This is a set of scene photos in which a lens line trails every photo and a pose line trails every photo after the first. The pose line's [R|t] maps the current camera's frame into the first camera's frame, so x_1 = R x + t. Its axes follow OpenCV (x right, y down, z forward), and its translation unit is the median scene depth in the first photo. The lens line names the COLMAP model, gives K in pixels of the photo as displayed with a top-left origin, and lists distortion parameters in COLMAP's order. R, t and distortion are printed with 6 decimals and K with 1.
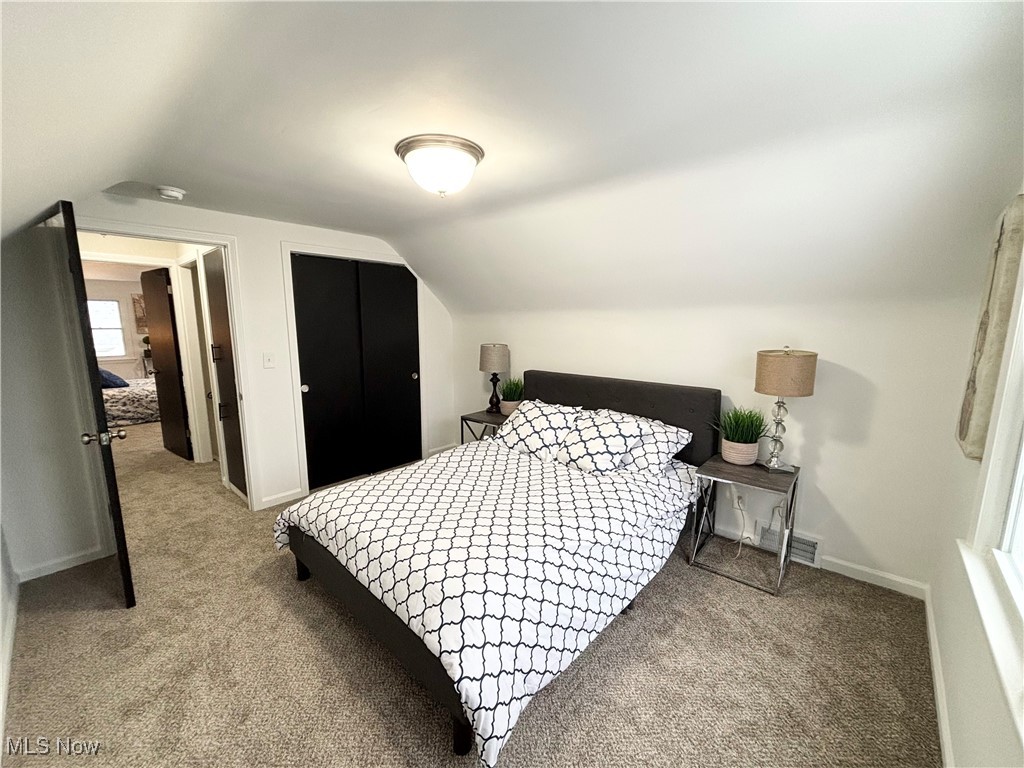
lens RADIAL K [[408.9, 0, 512.8], [0, 408.9, 387.4], [0, 0, 1]] dist [0.002005, -0.002521]
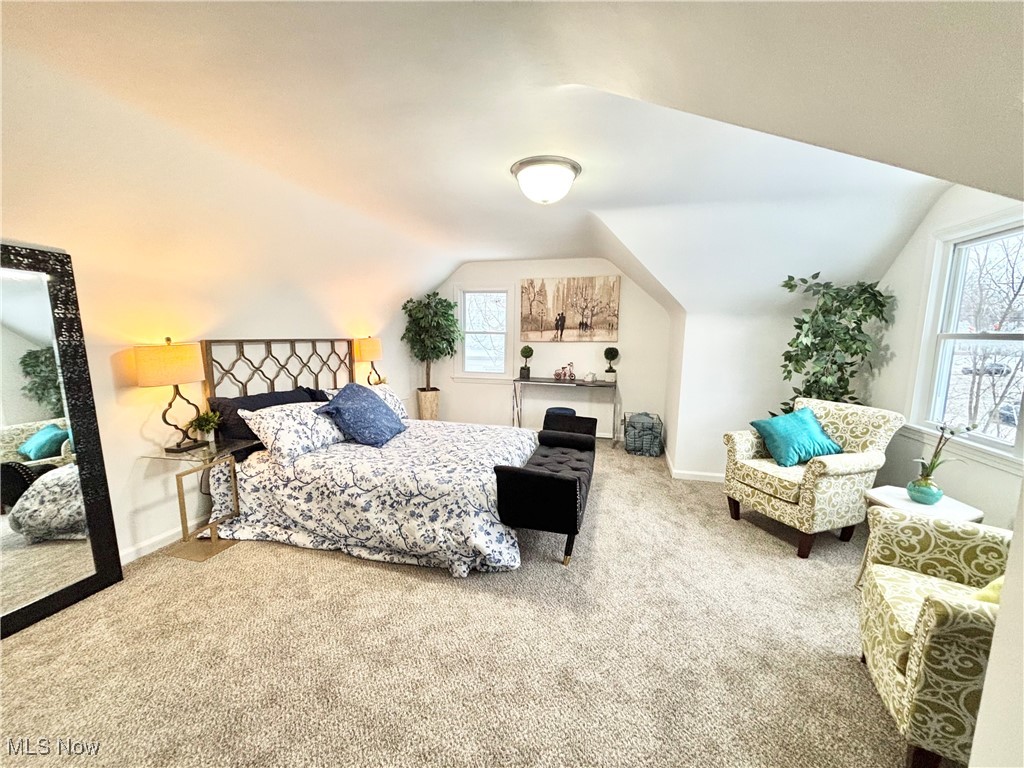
lens RADIAL K [[408.9, 0, 514.2], [0, 408.9, 384.3], [0, 0, 1]] dist [0.002005, -0.002521]
pose [[0.462711, 0.113932, -0.879158, -0.477099], [-0.154498, 0.986894, 0.046580, -0.128034], [0.872943, 0.114275, 0.474249, 0.955702]]
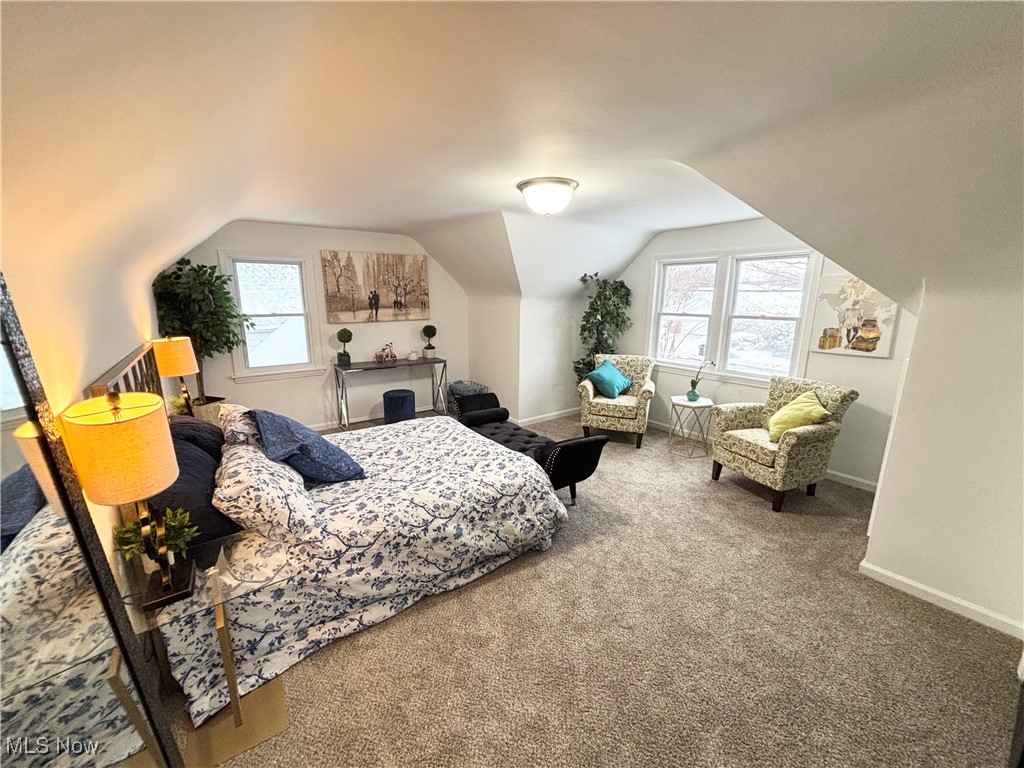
lens RADIAL K [[408.9, 0, 512.4], [0, 408.9, 385.2], [0, 0, 1]] dist [0.002005, -0.002521]
pose [[0.979733, 0.047292, -0.194644, -0.771358], [-0.036556, 0.997624, 0.058390, -0.123187], [0.196943, -0.050091, 0.979134, 0.689338]]
